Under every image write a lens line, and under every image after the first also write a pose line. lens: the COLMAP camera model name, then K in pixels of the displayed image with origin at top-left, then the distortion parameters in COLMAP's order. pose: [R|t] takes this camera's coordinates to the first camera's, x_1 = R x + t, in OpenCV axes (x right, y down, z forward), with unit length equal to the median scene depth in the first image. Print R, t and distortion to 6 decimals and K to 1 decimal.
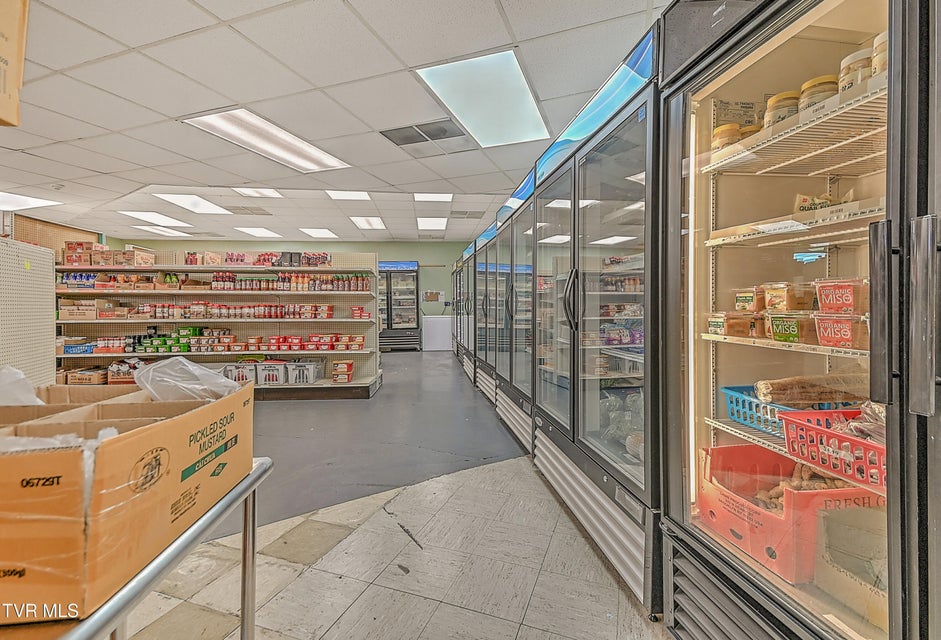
lens RADIAL K [[440.2, 0, 470.5], [0, 440.2, 320.0], [0, 0, 1]] dist [-0.001191, -0.000216]
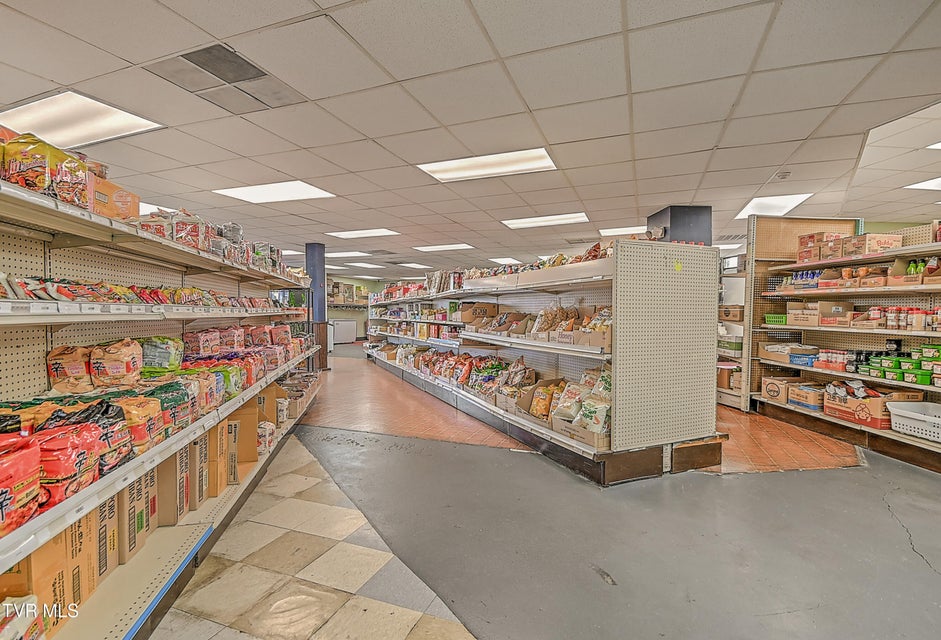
lens RADIAL K [[440.2, 0, 470.5], [0, 440.2, 320.0], [0, 0, 1]] dist [-0.001191, -0.000216]
pose [[-0.025565, 0.025729, -0.999342, -0.020178], [-0.035024, 0.999032, 0.026617, -0.011929], [0.999059, 0.035681, -0.024639, 0.373546]]
